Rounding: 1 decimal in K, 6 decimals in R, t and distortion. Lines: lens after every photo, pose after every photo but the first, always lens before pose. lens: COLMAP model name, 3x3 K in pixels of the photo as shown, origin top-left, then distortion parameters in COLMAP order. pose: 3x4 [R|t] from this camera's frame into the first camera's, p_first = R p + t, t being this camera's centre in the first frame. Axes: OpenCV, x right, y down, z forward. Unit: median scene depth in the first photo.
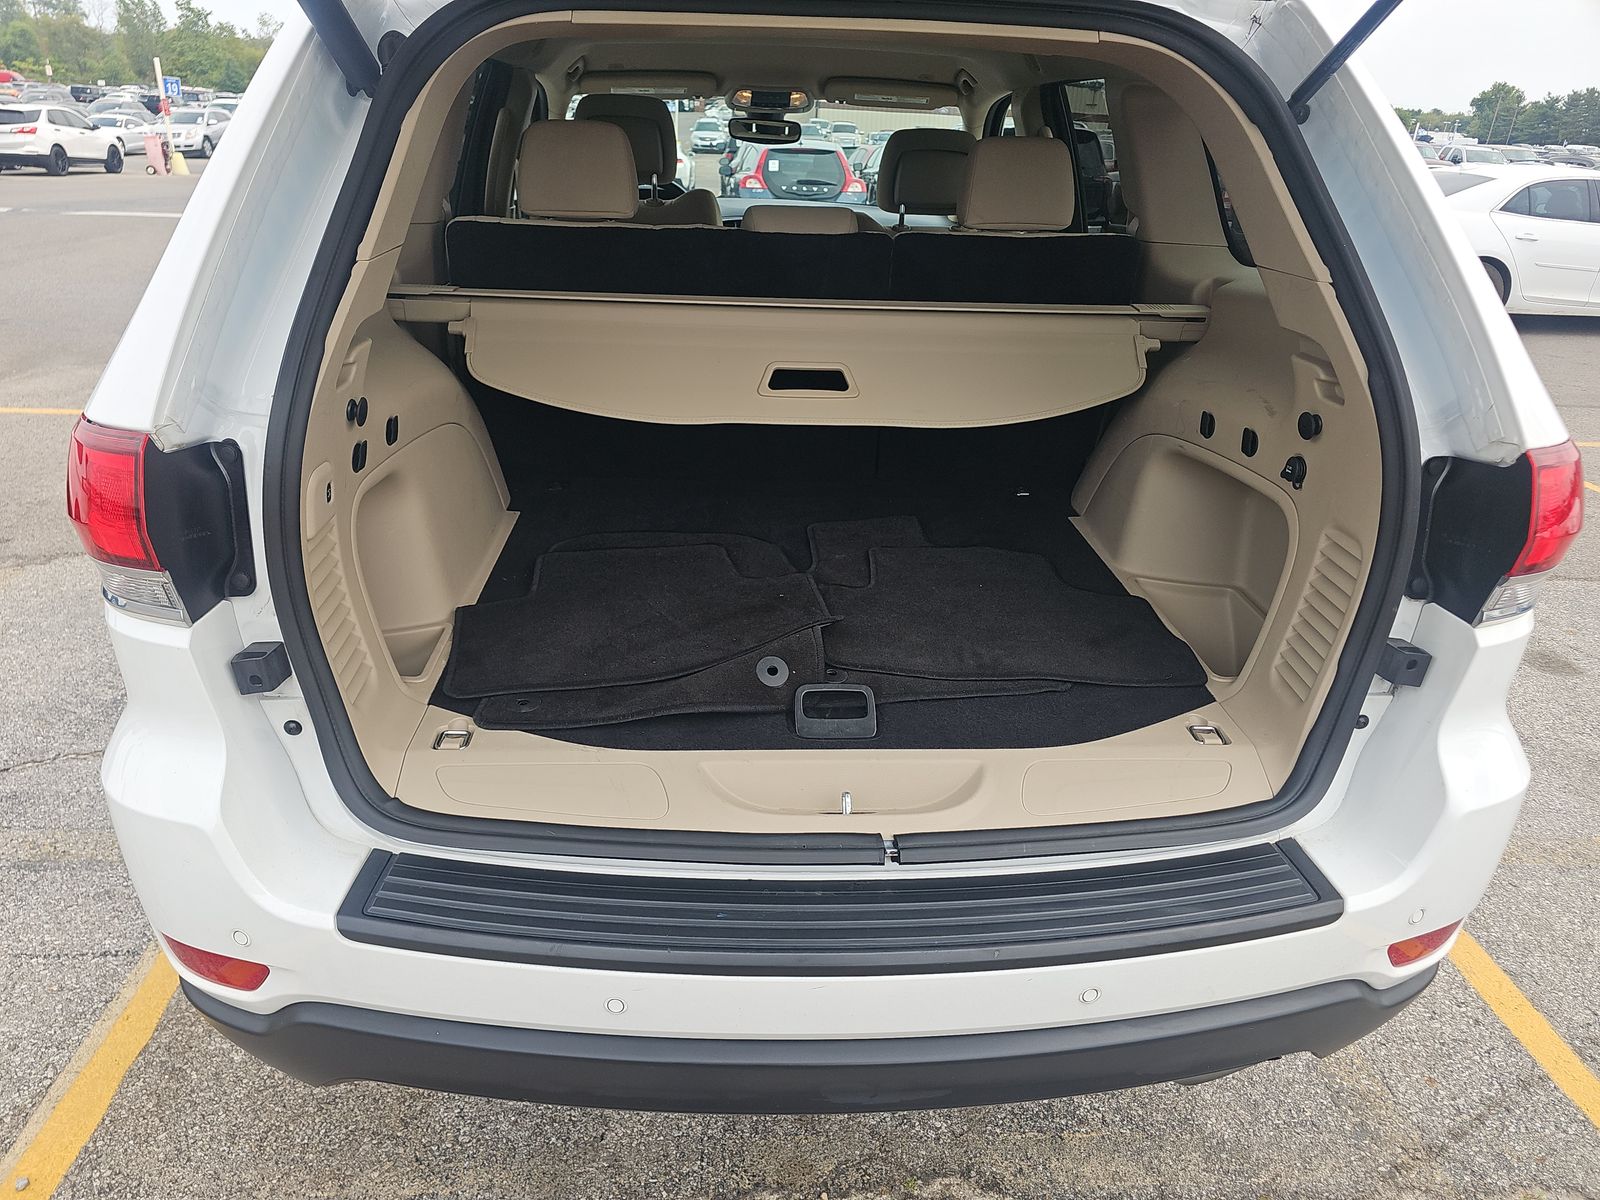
lens RADIAL K [[1075.4, 0, 799.9], [0, 1075.4, 597.2], [0, 0, 1]] dist [0.027070, -0.019277]
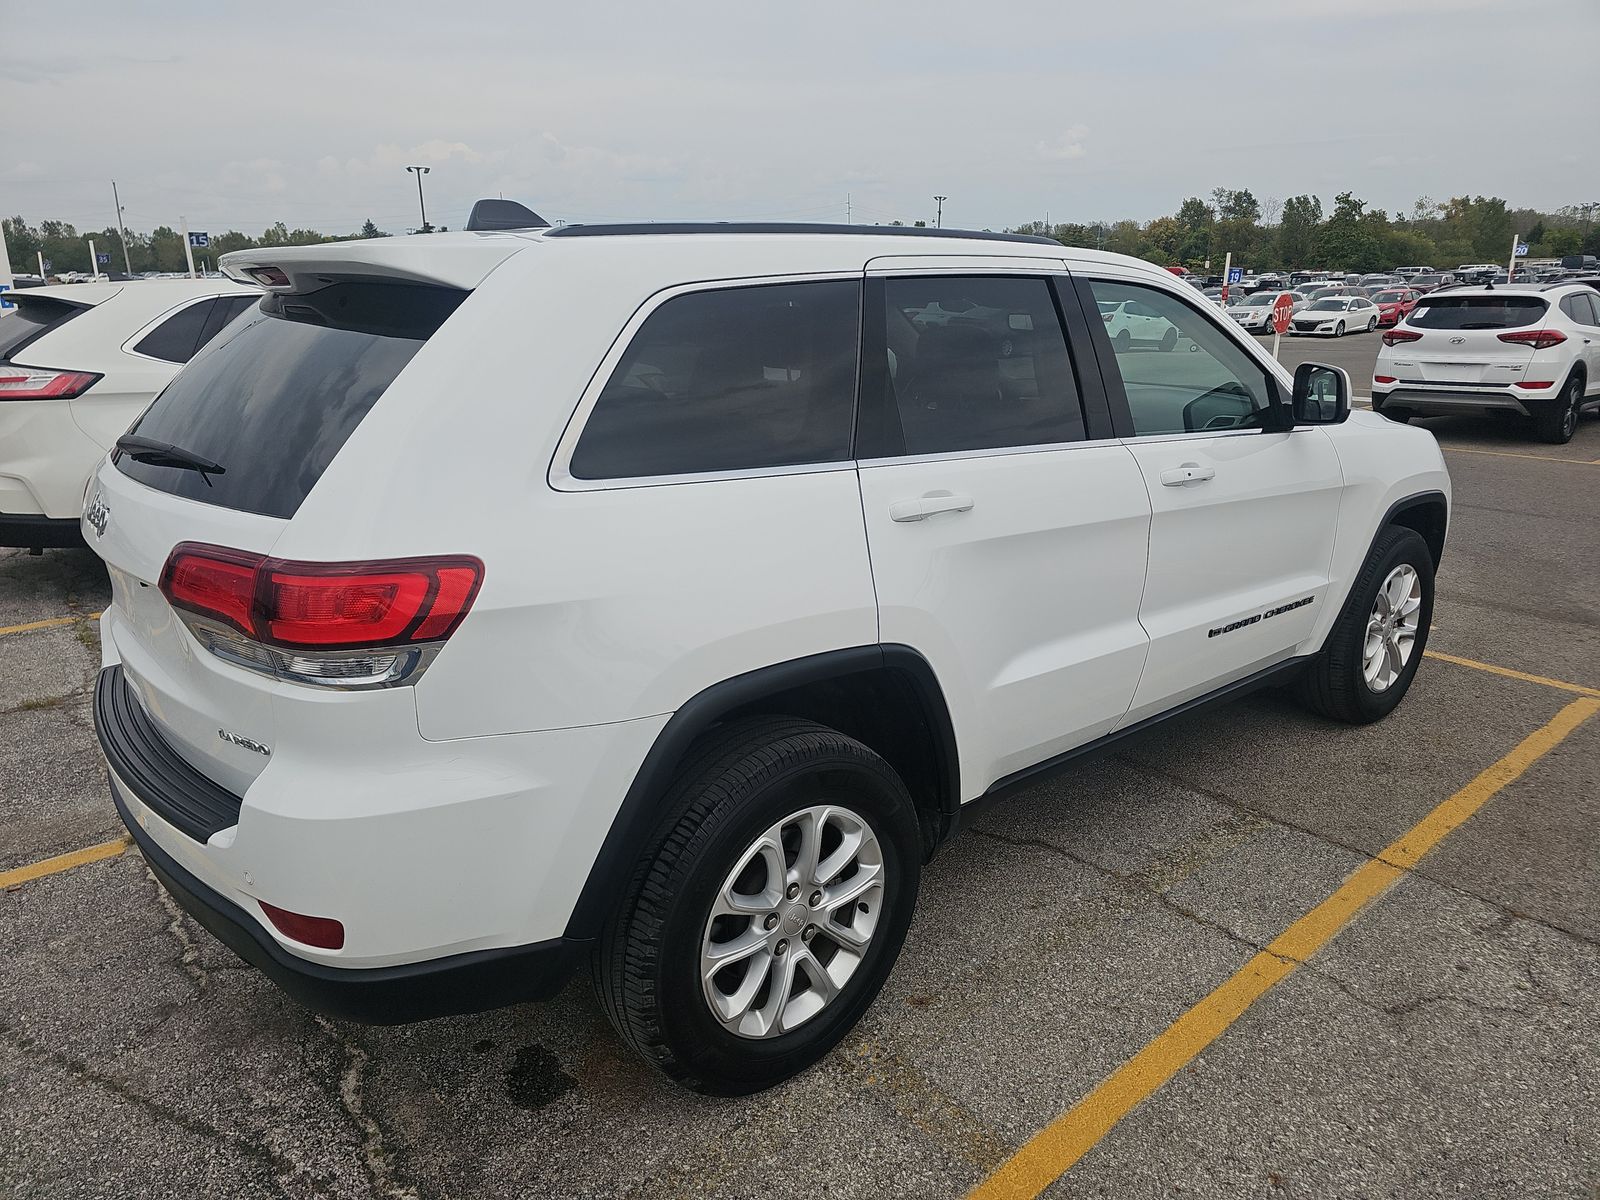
lens RADIAL K [[1075.4, 0, 803.4], [0, 1075.4, 596.4], [0, 0, 1]] dist [0.027070, -0.019277]
pose [[0.590745, 0.182105, -0.786039, 1.200466], [-0.293544, 0.955945, 0.000856, -0.162685], [0.751567, 0.230231, 0.618176, 0.342818]]
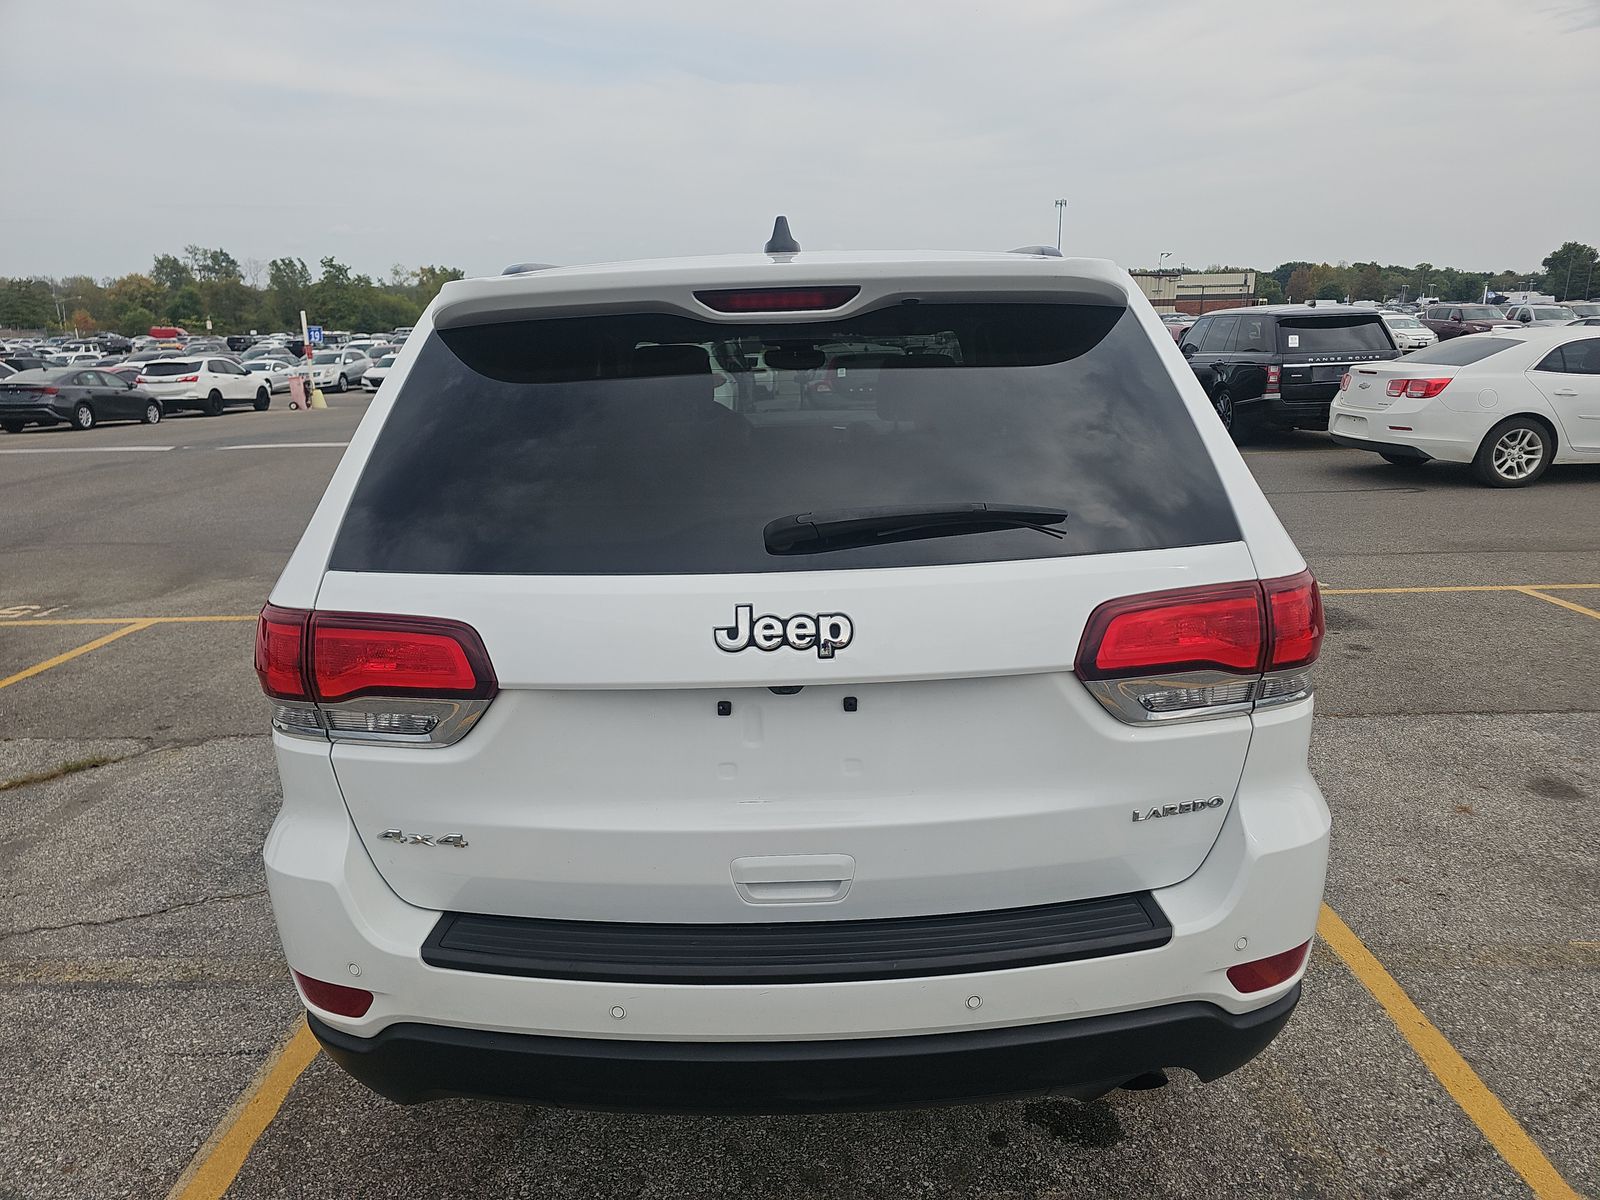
lens RADIAL K [[1075.4, 0, 813.5], [0, 1075.4, 598.6], [0, 0, 1]] dist [0.027070, -0.019277]
pose [[0.996142, -0.045587, -0.074988, 0.105645], [0.032570, 0.985511, -0.166458, 0.051933], [0.081490, 0.163373, 0.983193, -0.212235]]
